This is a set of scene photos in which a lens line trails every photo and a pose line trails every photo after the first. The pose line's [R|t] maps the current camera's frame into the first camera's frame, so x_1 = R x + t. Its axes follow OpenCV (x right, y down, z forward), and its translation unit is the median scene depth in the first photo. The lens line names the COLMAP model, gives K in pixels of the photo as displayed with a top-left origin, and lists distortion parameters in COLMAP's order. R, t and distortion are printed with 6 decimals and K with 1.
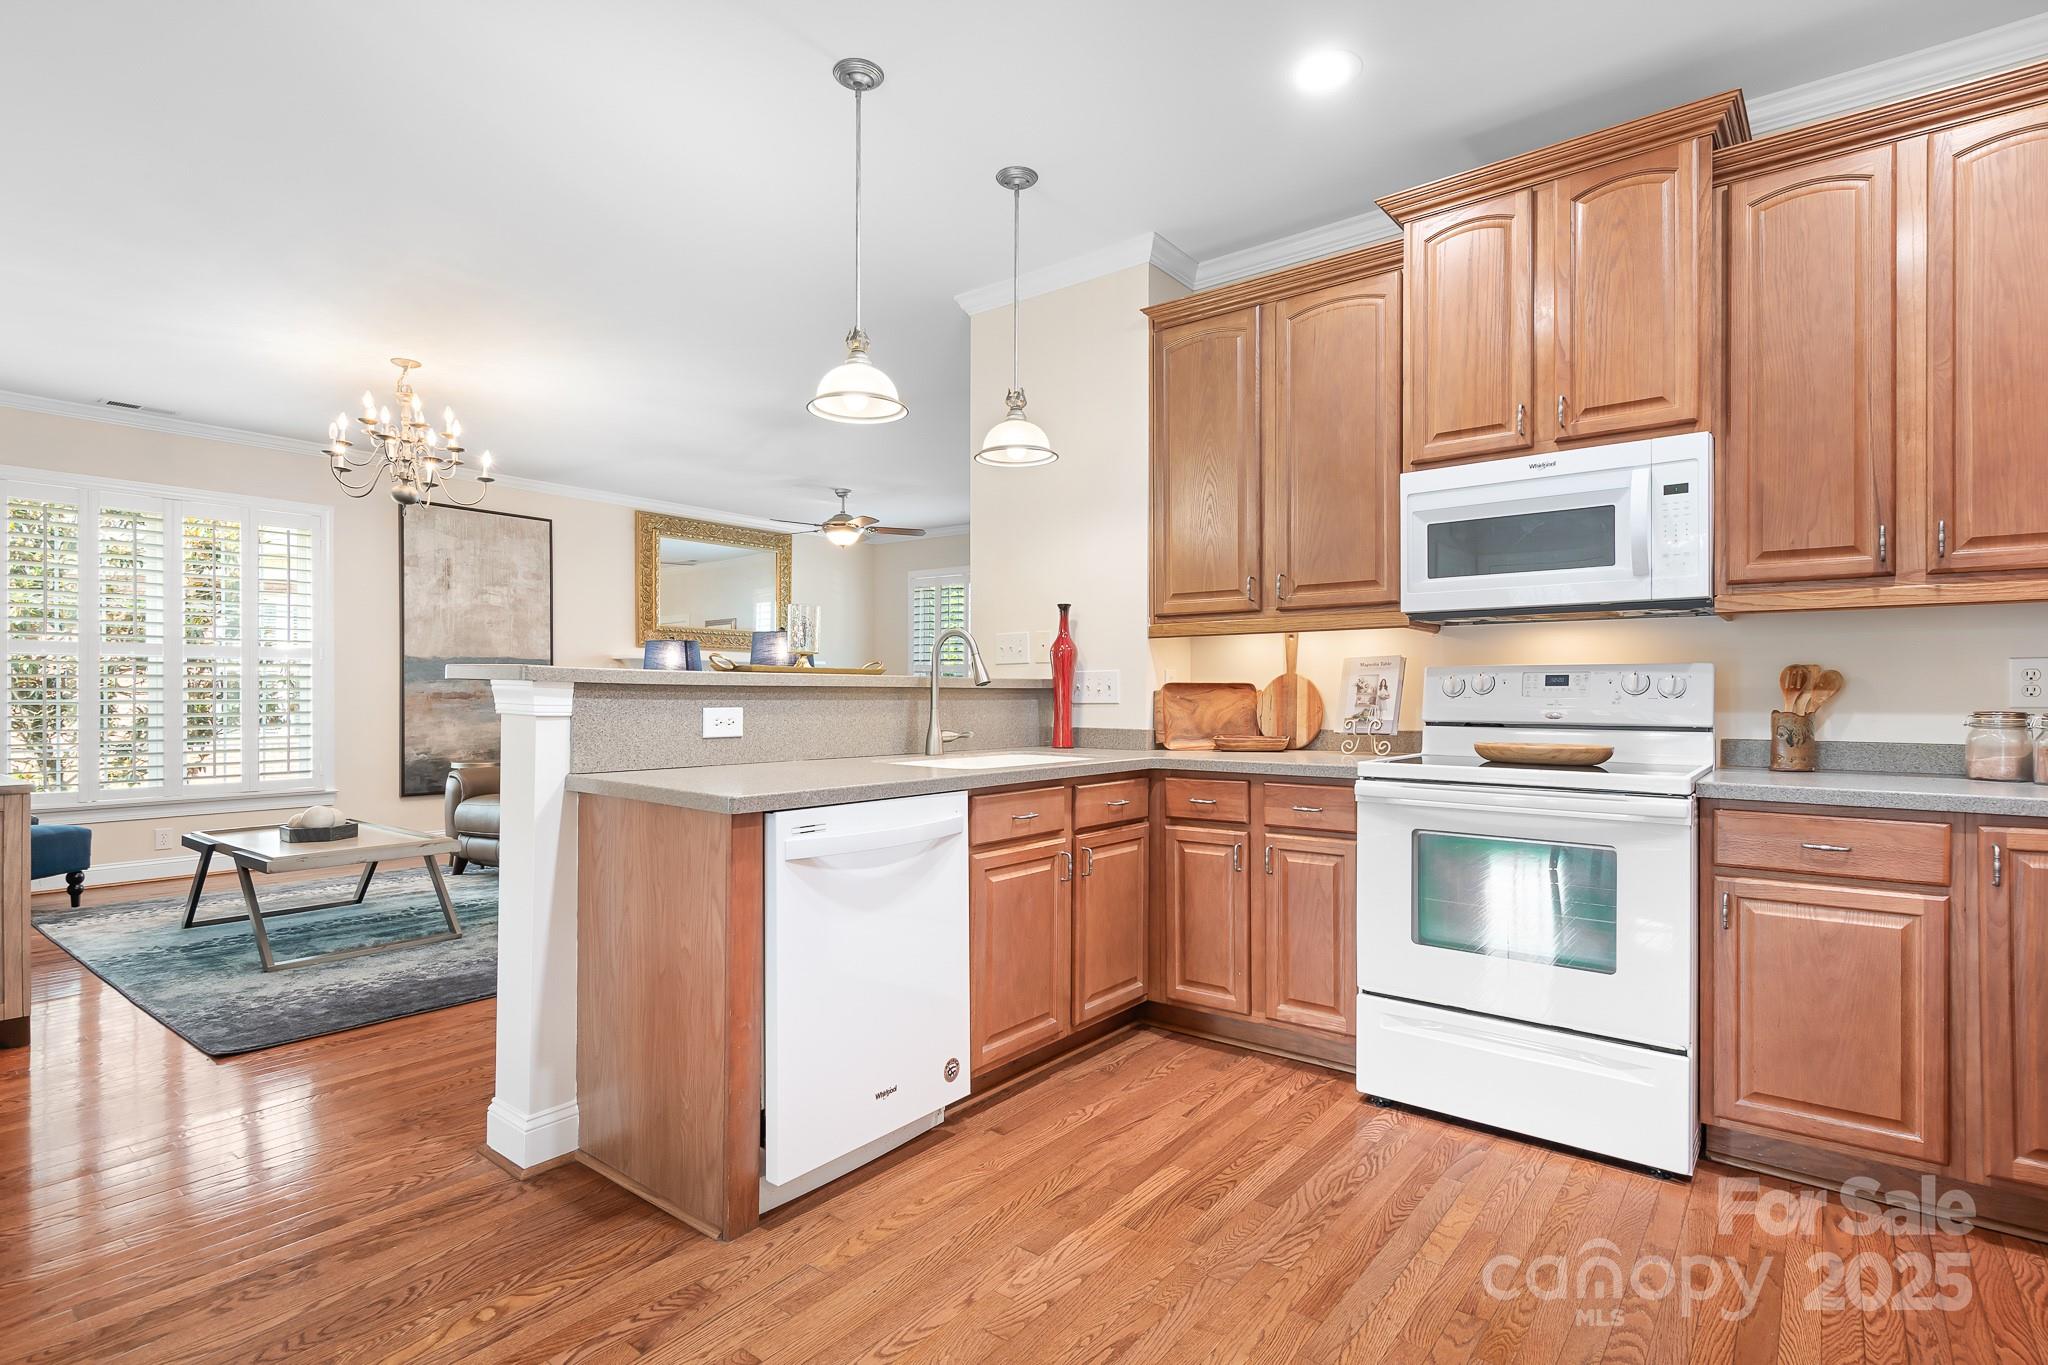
lens RADIAL K [[1018.4, 0, 1026.9], [0, 1018.4, 691.4], [0, 0, 1]] dist [0.028135, -0.016897]
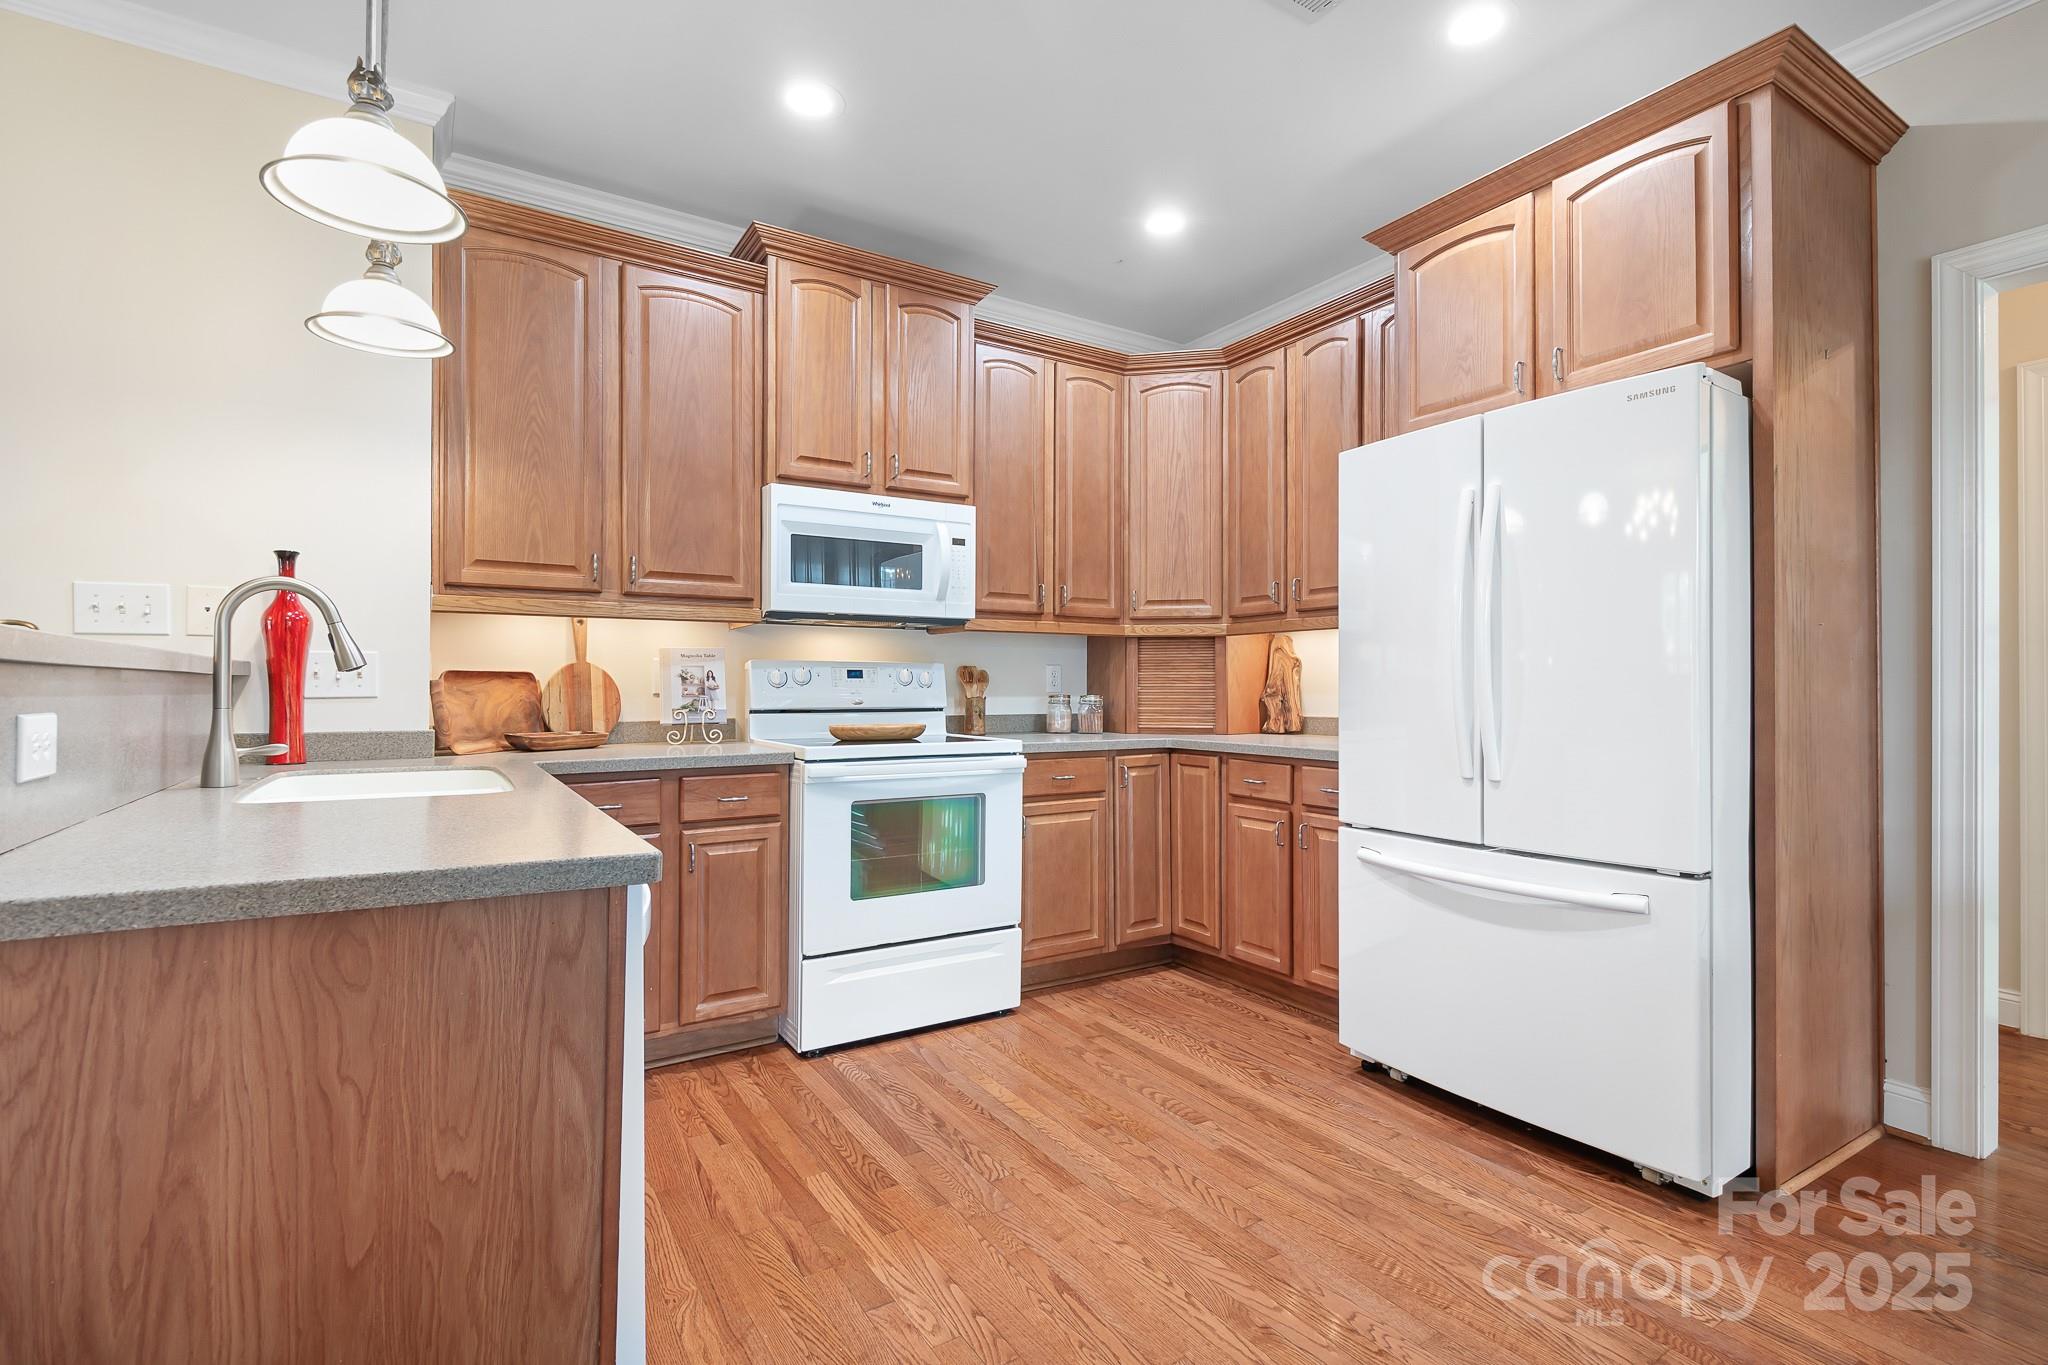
lens RADIAL K [[951.0, 0, 1024.0], [0, 951.0, 682.5], [0, 0, 1]] dist [0.032387, -0.027215]
pose [[0.320922, 0.003815, 0.947098, -0.558770], [-0.002773, 0.999991, -0.003088, 0.002911], [-0.947101, -0.001635, 0.320930, 0.455262]]
